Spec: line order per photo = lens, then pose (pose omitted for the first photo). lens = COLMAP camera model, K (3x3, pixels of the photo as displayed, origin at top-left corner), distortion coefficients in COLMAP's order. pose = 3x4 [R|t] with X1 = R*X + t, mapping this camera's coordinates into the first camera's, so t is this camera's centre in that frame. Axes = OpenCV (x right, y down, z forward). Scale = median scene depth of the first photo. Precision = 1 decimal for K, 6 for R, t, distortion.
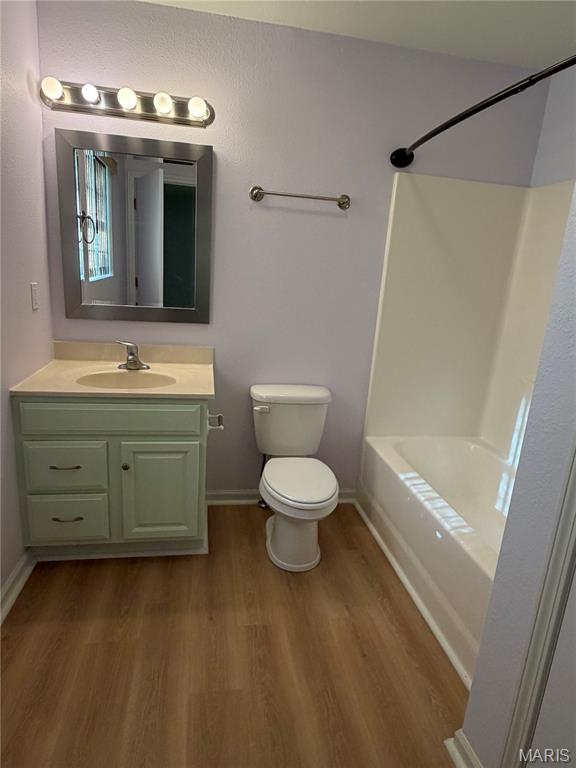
lens RADIAL K [[453.6, 0, 286.1], [0, 453.6, 381.9], [0, 0, 1]] dist [0.007301, -0.001081]
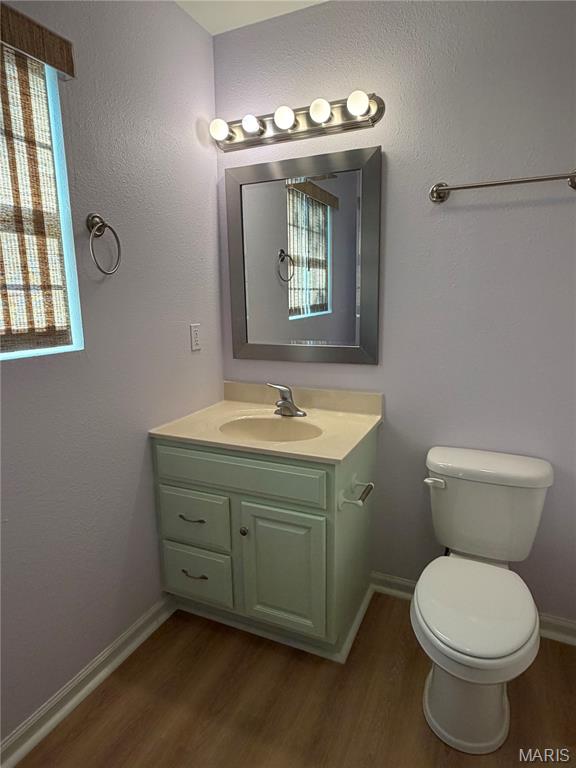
lens RADIAL K [[453.6, 0, 287.1], [0, 453.6, 385.1], [0, 0, 1]] dist [0.007301, -0.001081]
pose [[0.826081, 0.032369, -0.562622, 0.175448], [-0.070454, 0.996448, -0.046117, -0.051505], [0.559131, 0.077735, 0.825427, 0.294373]]
